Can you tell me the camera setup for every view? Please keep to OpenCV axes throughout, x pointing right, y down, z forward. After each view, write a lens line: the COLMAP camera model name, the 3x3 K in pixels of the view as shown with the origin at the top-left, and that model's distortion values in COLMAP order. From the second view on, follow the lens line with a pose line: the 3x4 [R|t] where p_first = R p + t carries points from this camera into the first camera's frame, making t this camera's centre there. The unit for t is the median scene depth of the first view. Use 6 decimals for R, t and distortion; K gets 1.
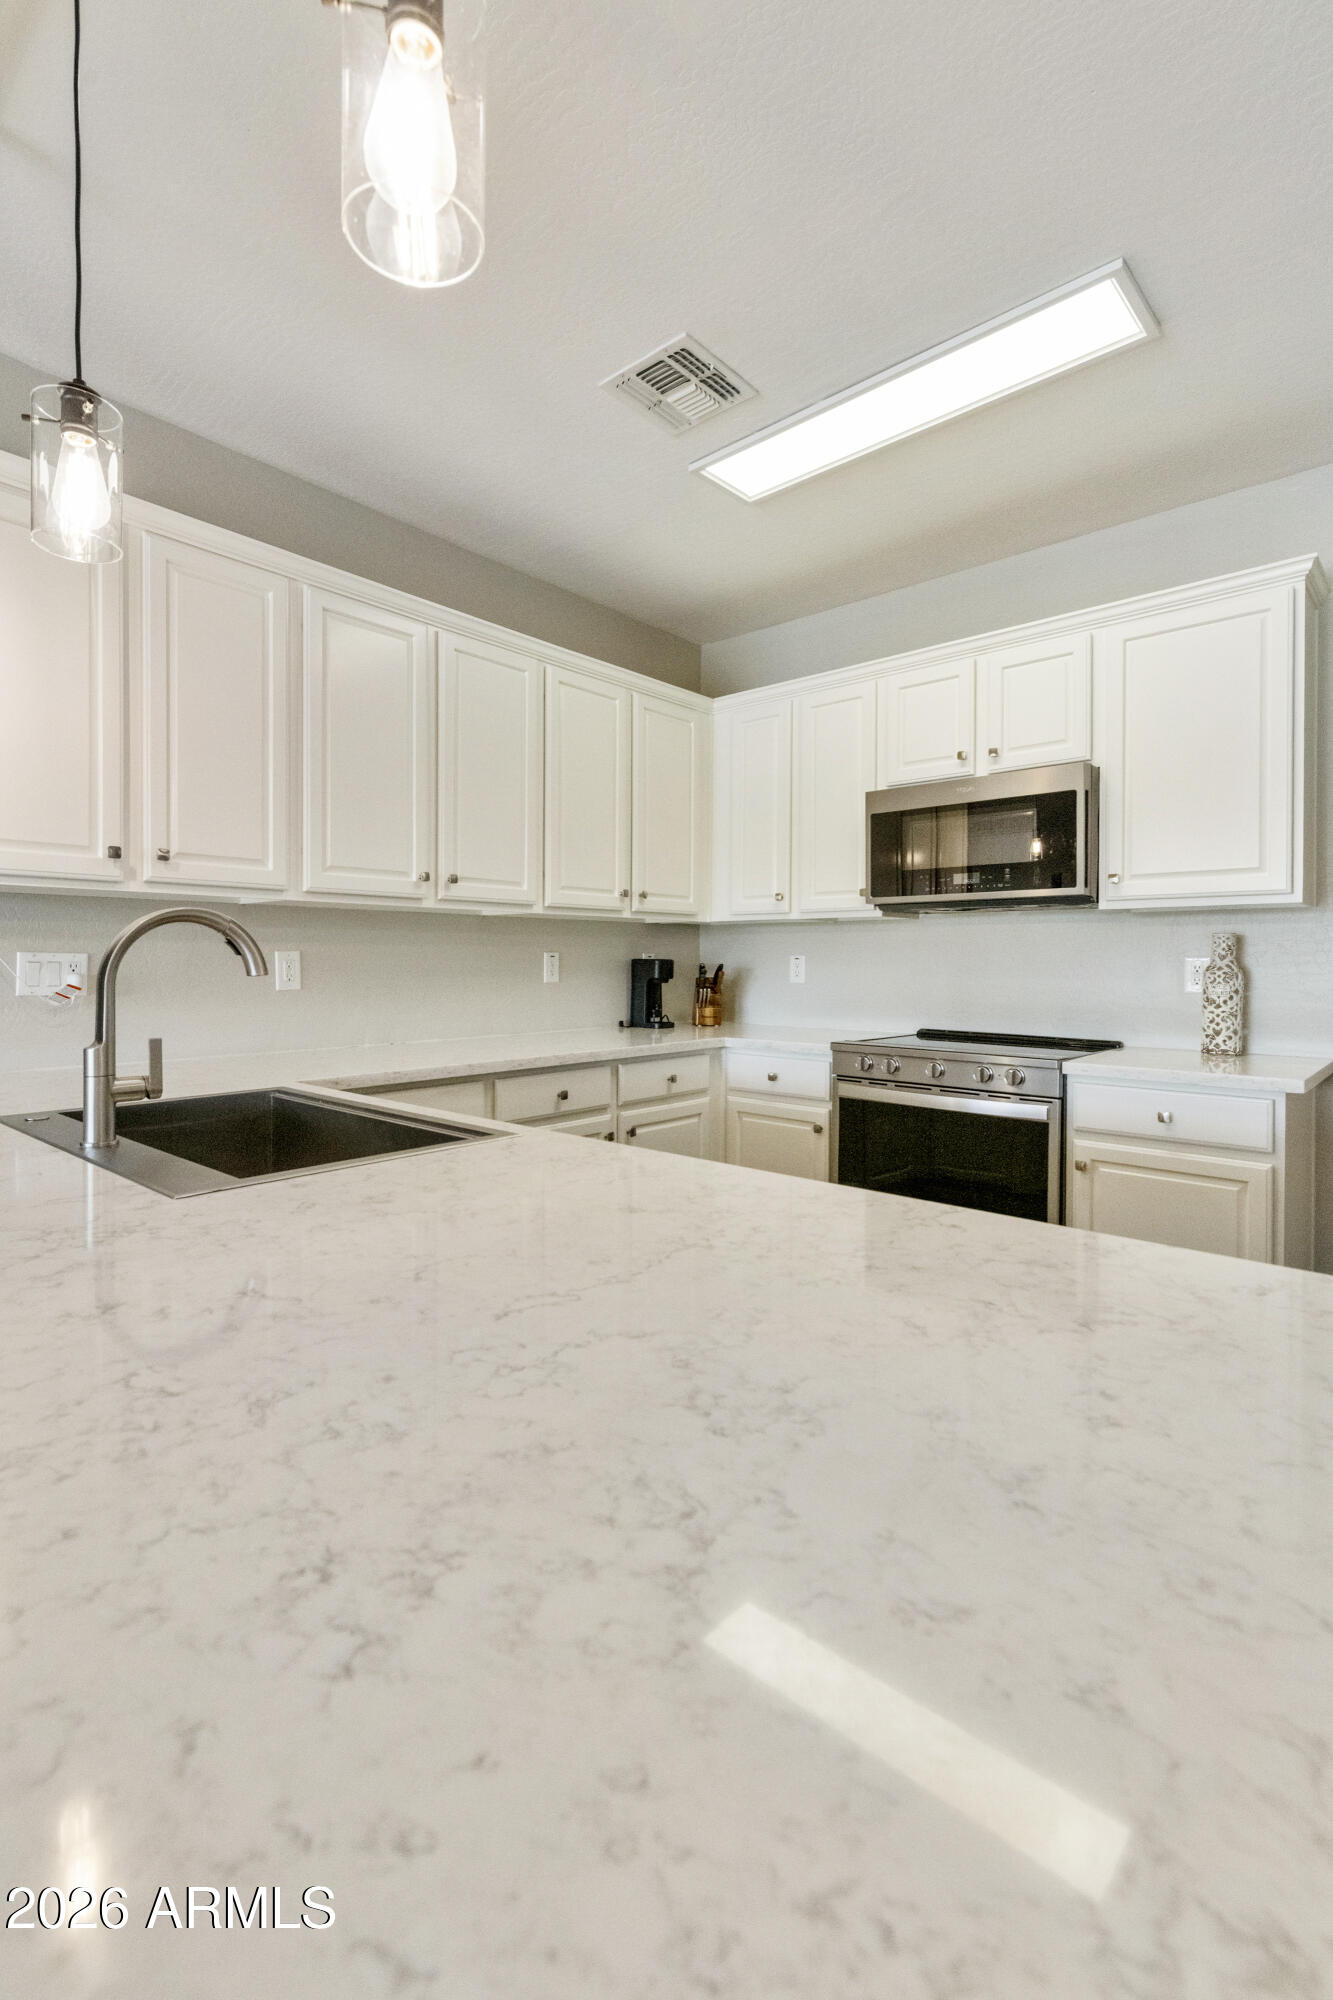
lens RADIAL K [[936.8, 0, 651.7], [0, 936.8, 973.2], [0, 0, 1]] dist [0.000281, -0.000169]
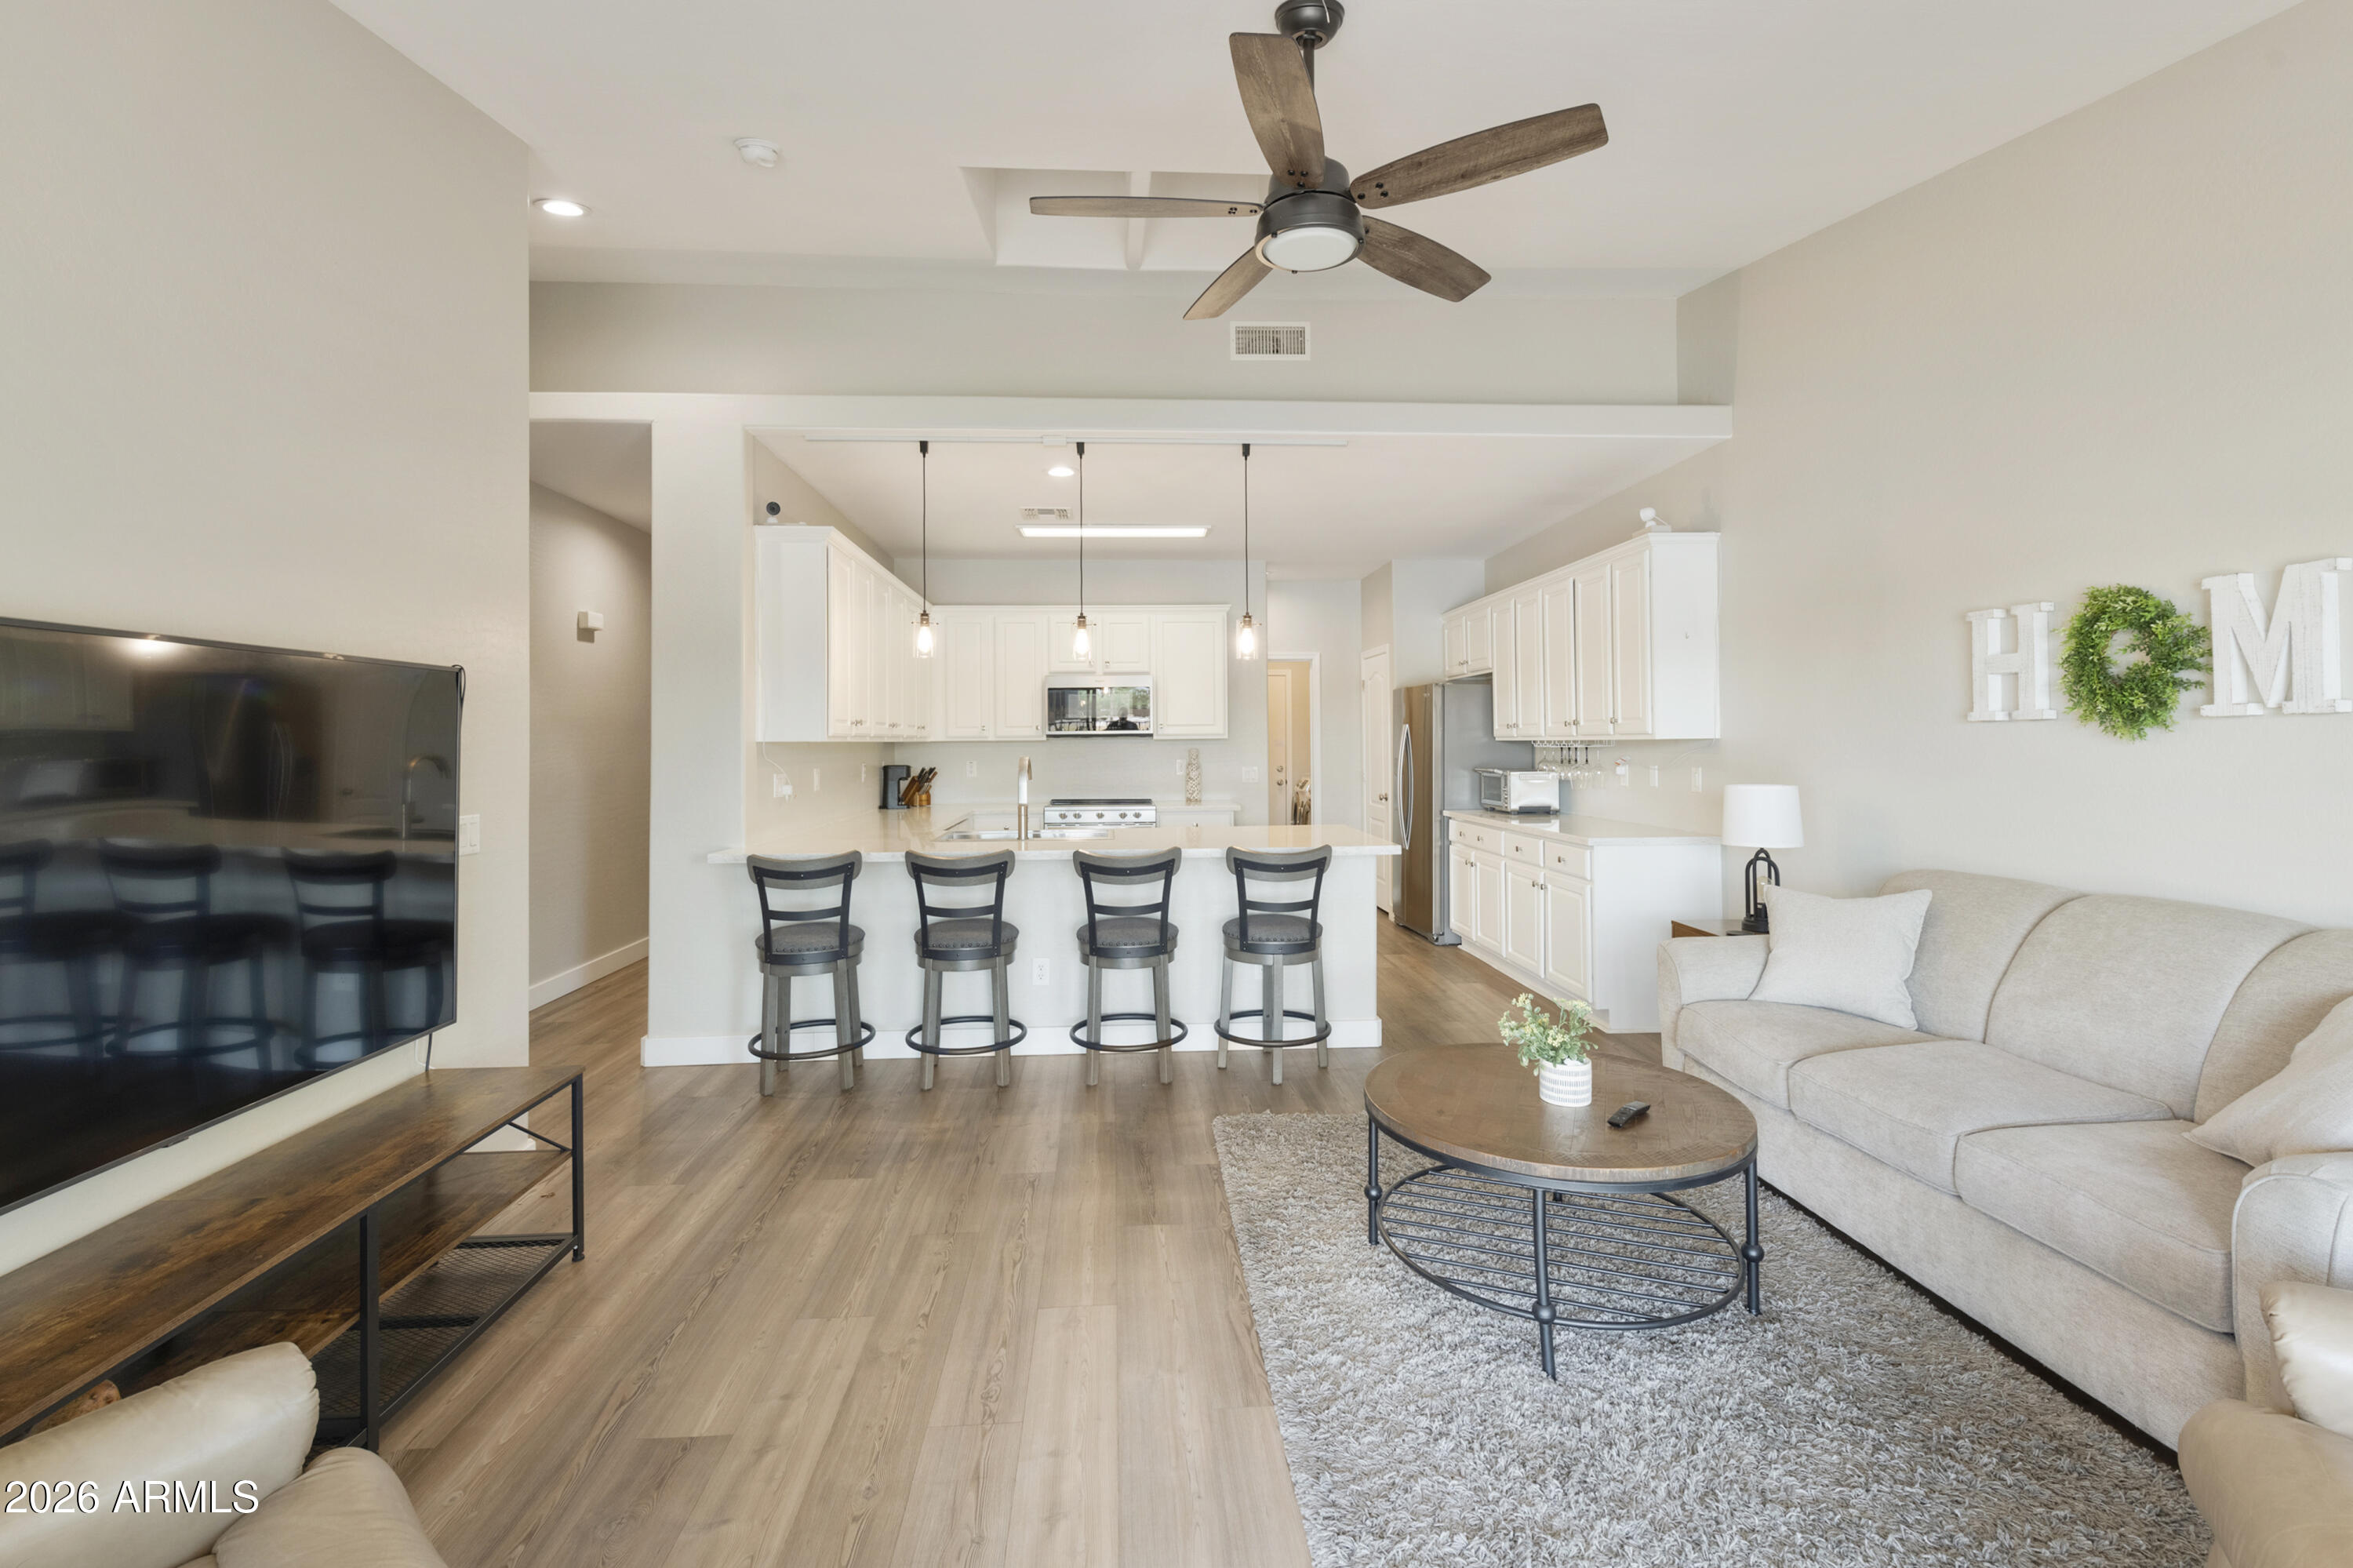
lens RADIAL K [[1037.2, 0, 1183.1], [0, 1037.2, 716.3], [0, 0, 1]] dist [0.000681, -0.000587]
pose [[0.687270, 0.006953, 0.726369, -1.303168], [0.020923, 0.999350, -0.029362, -0.050044], [-0.726101, 0.035378, 0.686678, -0.782259]]
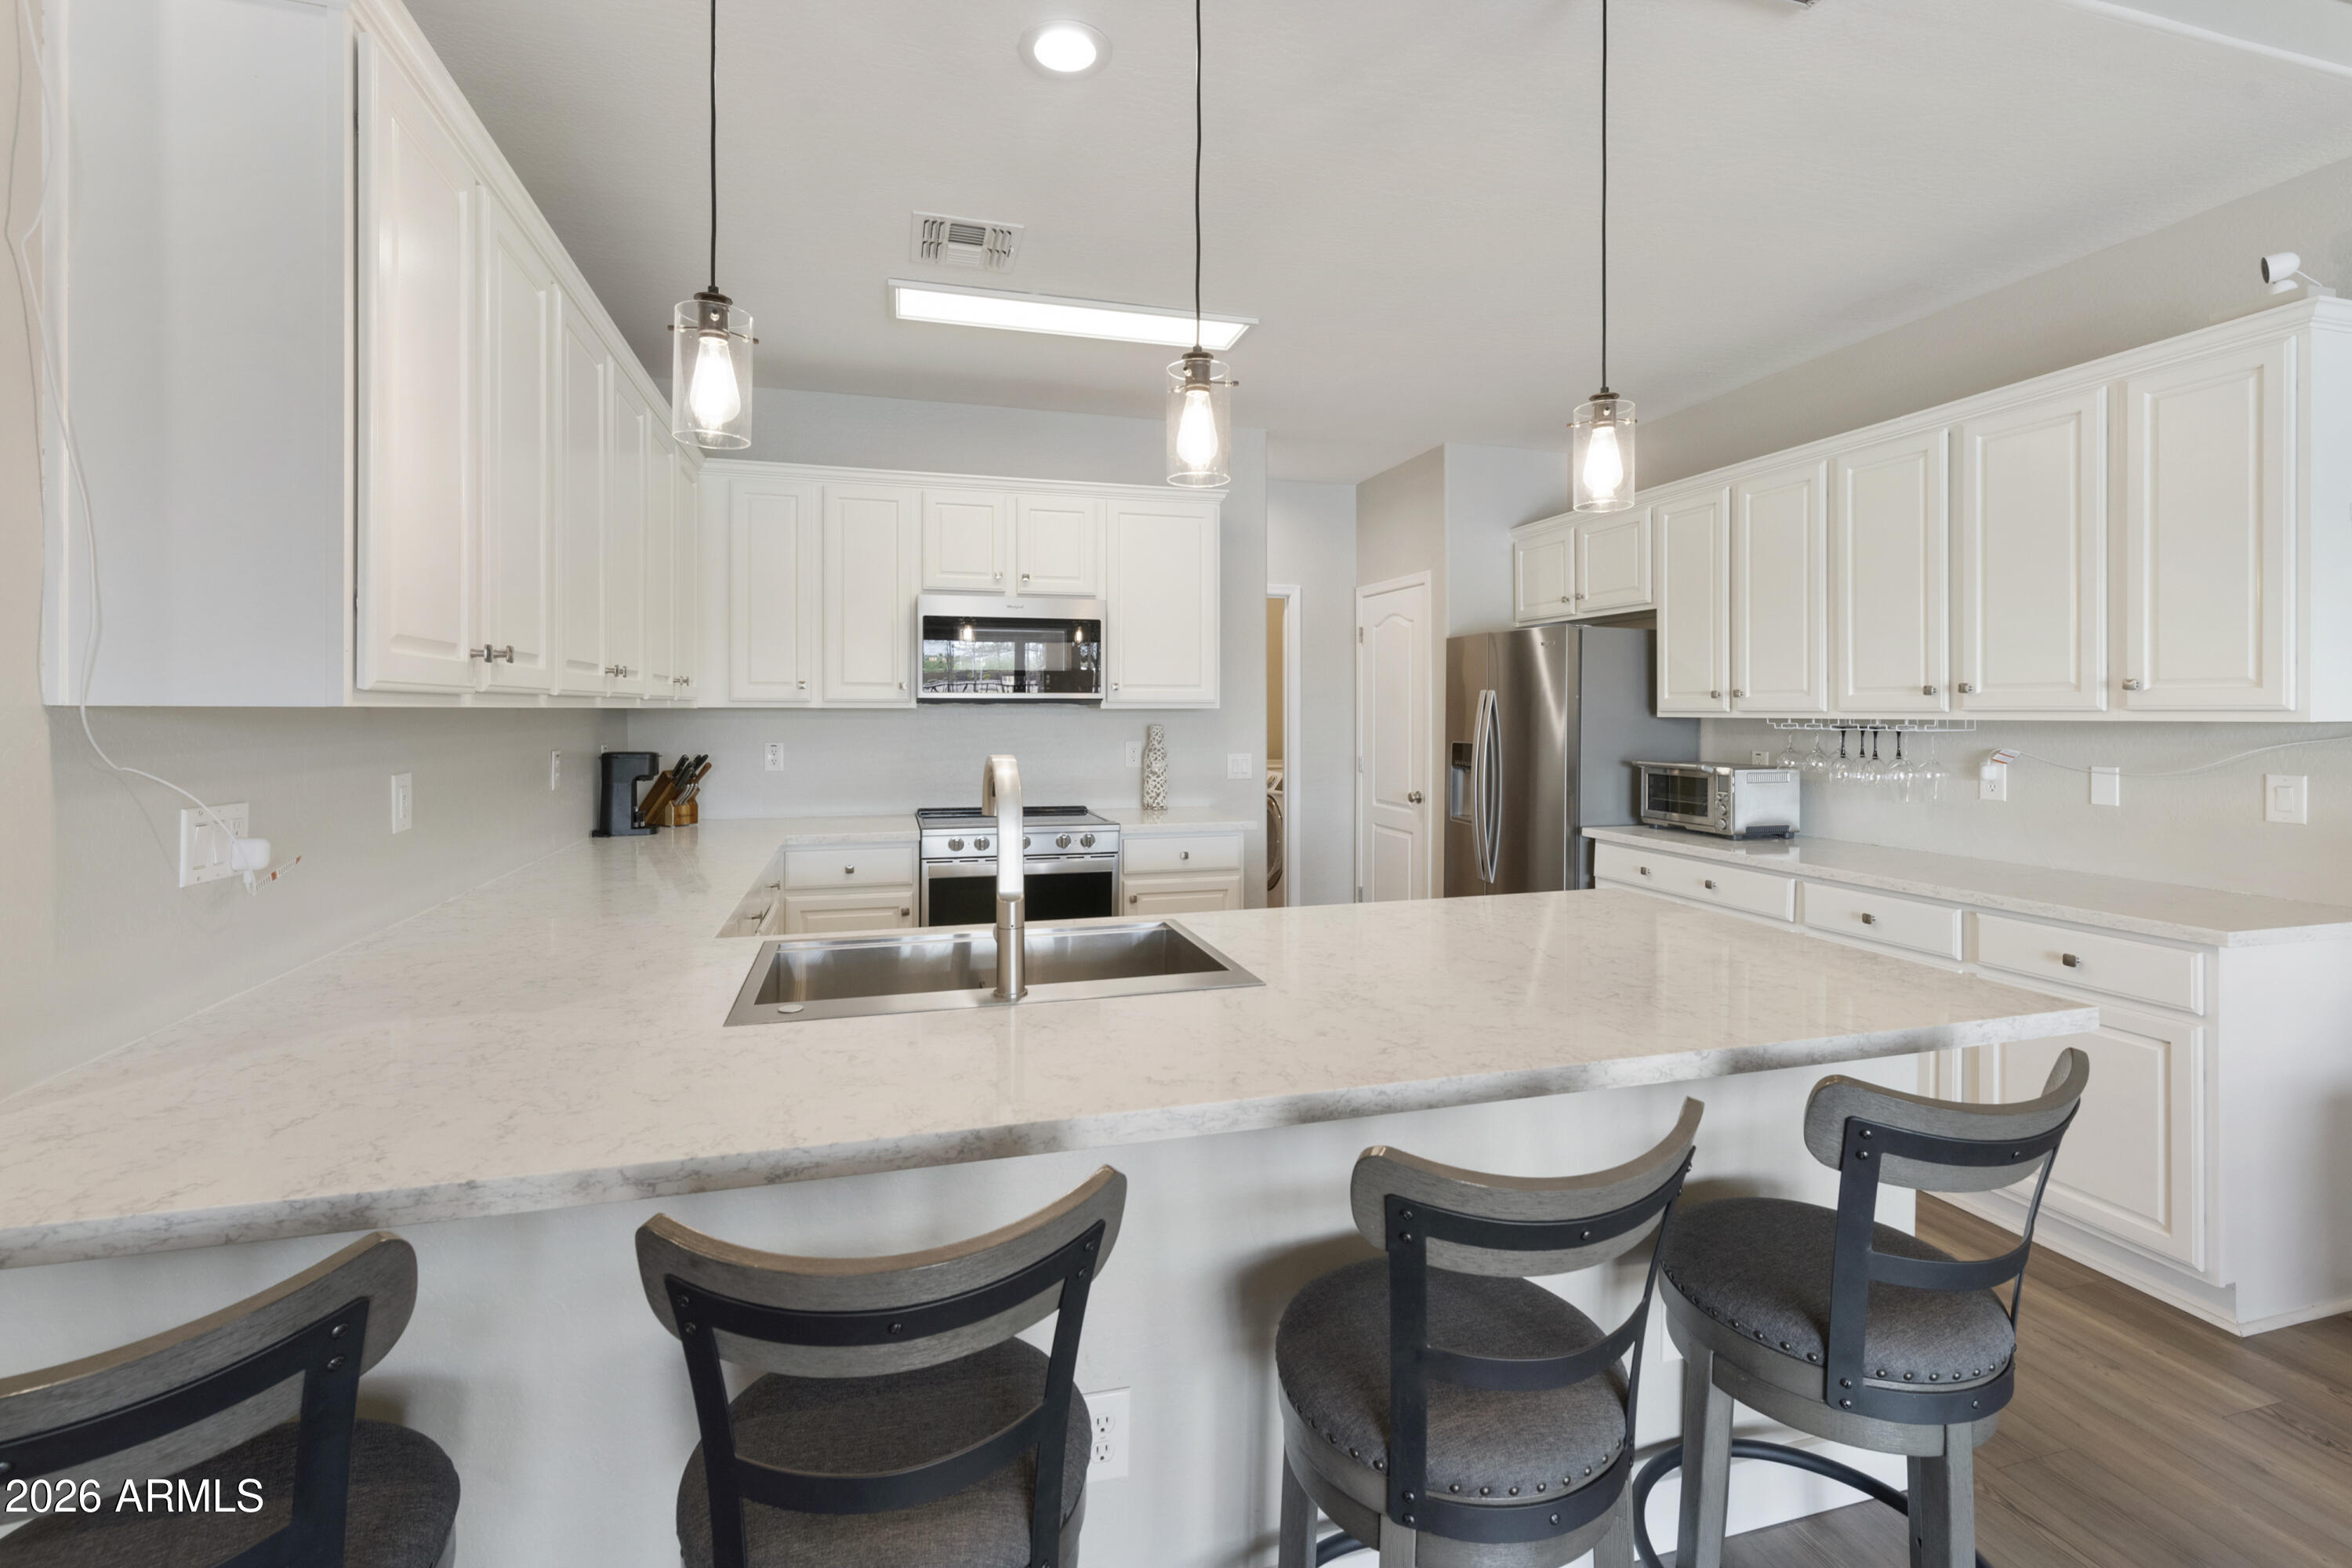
lens RADIAL K [[1036.7, 0, 1182.6], [0, 1036.7, 716.3], [0, 0, 1]] dist [0.000681, -0.000587]
pose [[0.517824, -0.008600, 0.855444, -0.735488], [0.010498, 0.999938, 0.003697, -0.062166], [-0.855423, 0.007066, 0.517882, 0.137045]]
